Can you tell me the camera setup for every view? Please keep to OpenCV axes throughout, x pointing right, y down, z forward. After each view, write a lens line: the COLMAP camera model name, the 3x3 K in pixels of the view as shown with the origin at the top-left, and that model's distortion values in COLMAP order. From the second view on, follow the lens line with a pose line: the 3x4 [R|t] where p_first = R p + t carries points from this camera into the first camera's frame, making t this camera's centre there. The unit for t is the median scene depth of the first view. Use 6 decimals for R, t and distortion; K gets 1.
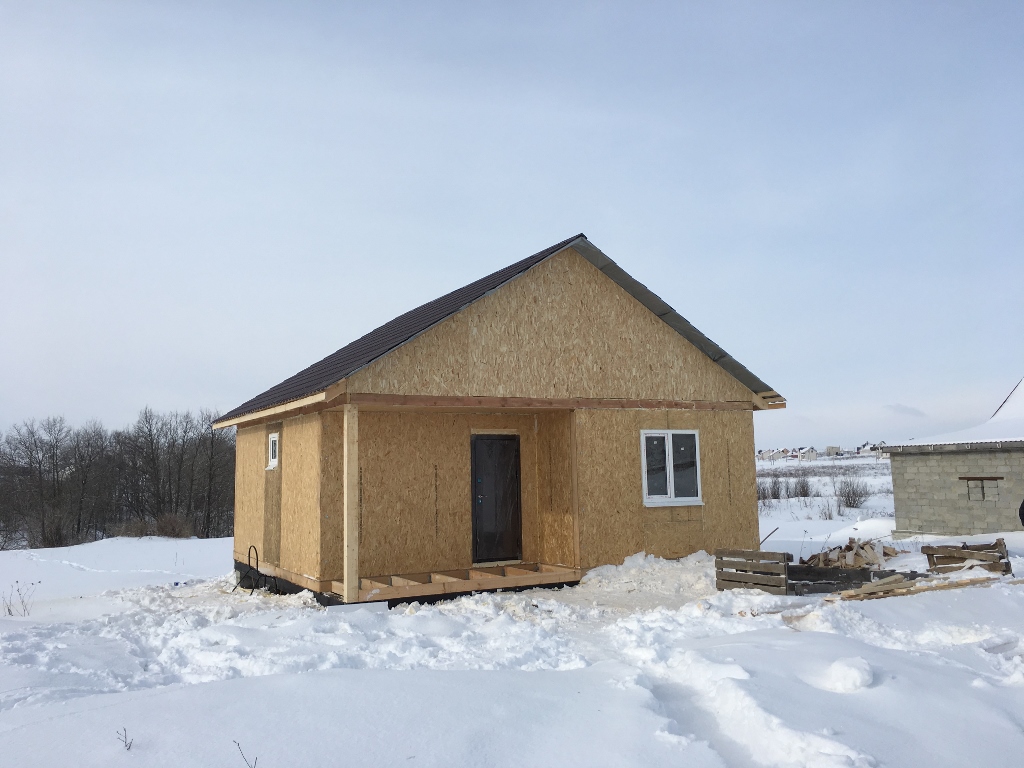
lens RADIAL K [[866.6, 0, 512.0], [0, 866.6, 384.0], [0, 0, 1]] dist [0.080430, -0.096247]
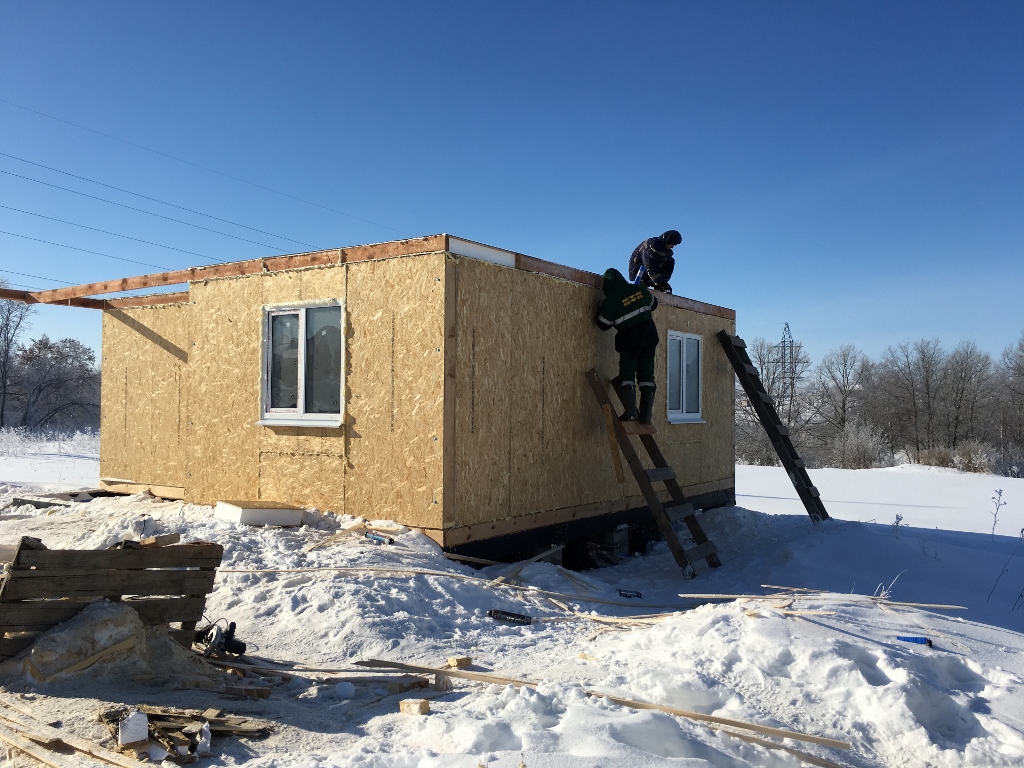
lens RADIAL K [[866.6, 0, 512.0], [0, 866.6, 384.0], [0, 0, 1]] dist [0.080430, -0.096247]
pose [[0.458616, 0.003048, -0.888629, 0.815380], [0.070690, 0.996700, 0.039901, 0.098839], [0.885818, -0.081116, 0.456887, 0.873977]]
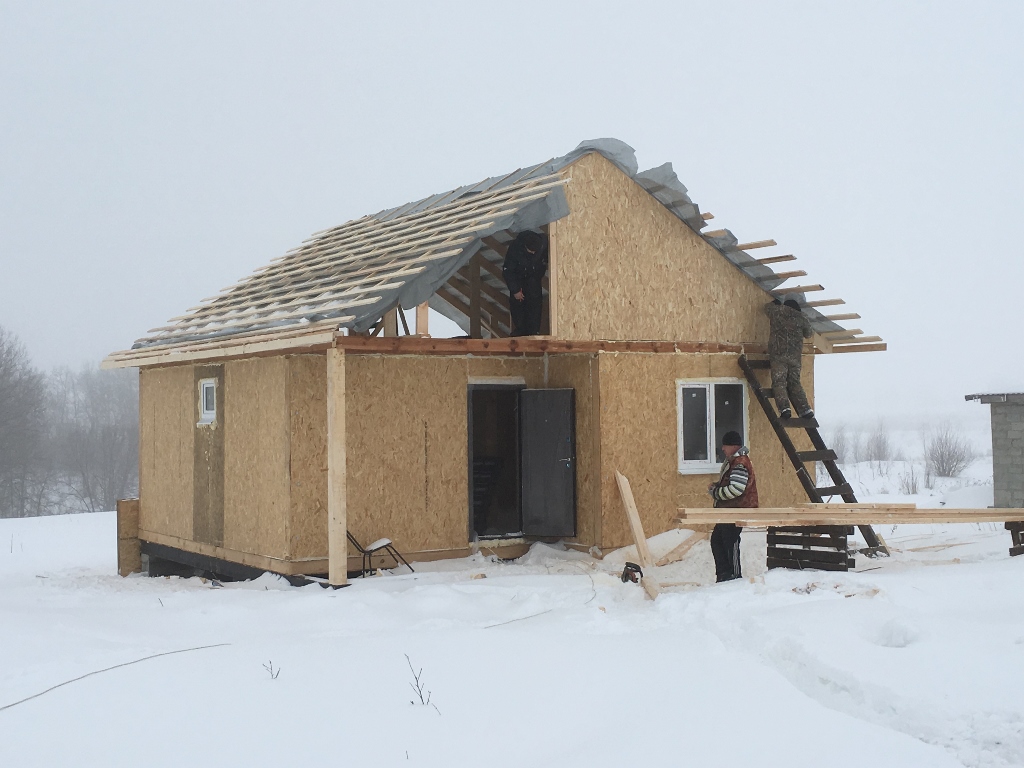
lens RADIAL K [[1383.1, 0, 512.0], [0, 1383.1, 384.0], [0, 0, 1]] dist [0.043692, 0.011787]
pose [[0.998155, 0.008363, 0.060131, -0.082975], [-0.012831, 0.997153, 0.074299, -0.036983], [-0.059338, -0.074934, 0.995421, -0.273625]]
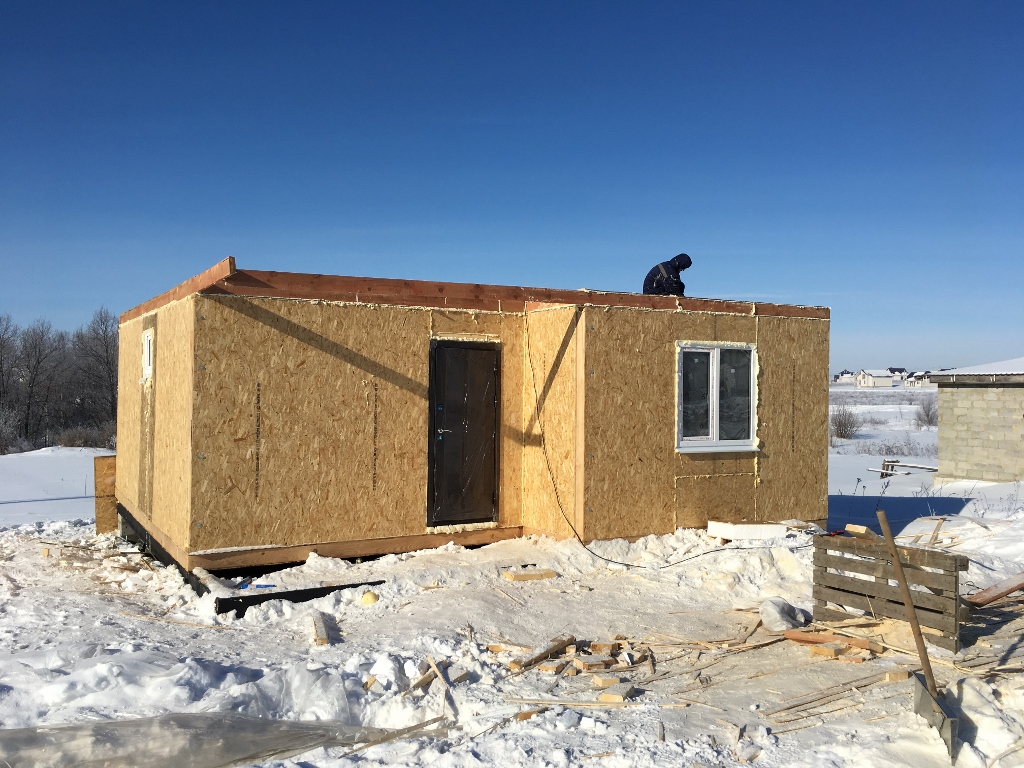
lens RADIAL K [[866.6, 0, 512.0], [0, 866.6, 384.0], [0, 0, 1]] dist [0.080430, -0.096247]
pose [[0.999093, 0.031966, 0.028123, -0.000818], [-0.034494, 0.994925, 0.094526, 0.025962], [-0.024959, -0.095411, 0.995125, 0.318909]]
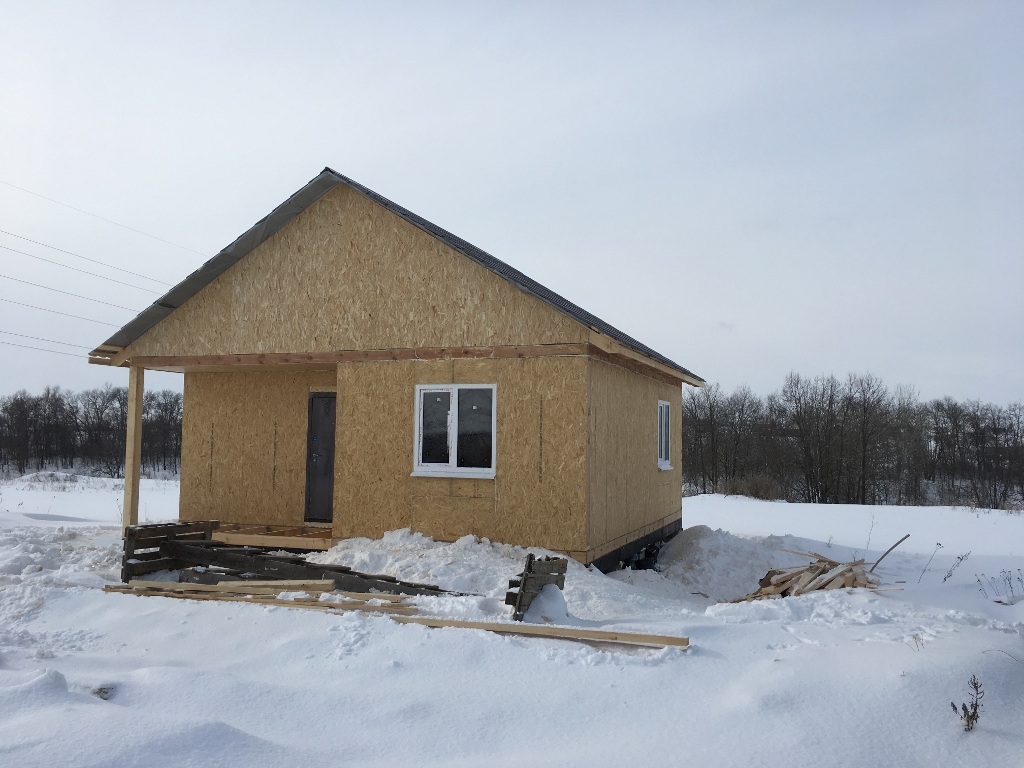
lens RADIAL K [[866.6, 0, 512.0], [0, 866.6, 384.0], [0, 0, 1]] dist [0.080430, -0.096247]
pose [[0.656416, -0.018604, -0.754170, 0.854492], [0.048328, 0.998679, 0.017428, 0.042467], [0.752850, -0.047888, 0.656448, 0.523817]]
